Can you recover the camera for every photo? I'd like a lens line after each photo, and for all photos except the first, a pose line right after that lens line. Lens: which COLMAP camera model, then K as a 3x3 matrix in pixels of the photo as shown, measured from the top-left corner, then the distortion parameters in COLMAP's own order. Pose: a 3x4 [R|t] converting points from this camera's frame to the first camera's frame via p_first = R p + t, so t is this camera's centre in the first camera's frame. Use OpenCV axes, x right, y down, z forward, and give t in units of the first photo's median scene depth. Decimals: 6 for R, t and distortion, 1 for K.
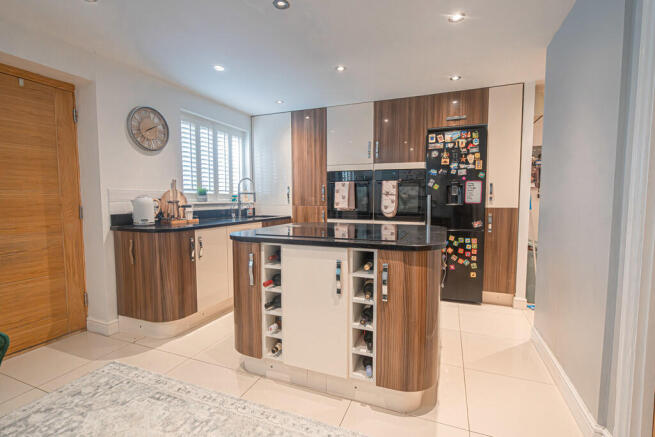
lens RADIAL K [[299.2, 0, 327.8], [0, 299.2, 219.3], [0, 0, 1]] dist [-0.001062, -0.000259]
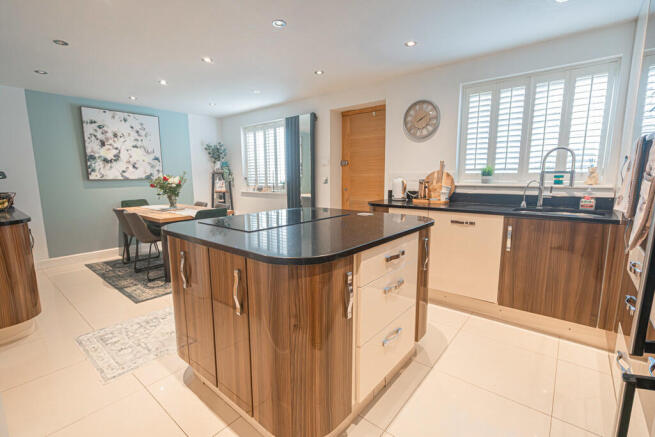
lens RADIAL K [[299.2, 0, 327.2], [0, 299.2, 219.4], [0, 0, 1]] dist [-0.001062, -0.000259]
pose [[-0.305014, 0.130155, -0.943412, 0.549931], [-0.066746, 0.985260, 0.157508, -0.063544], [0.950006, 0.111011, -0.291831, 0.858360]]
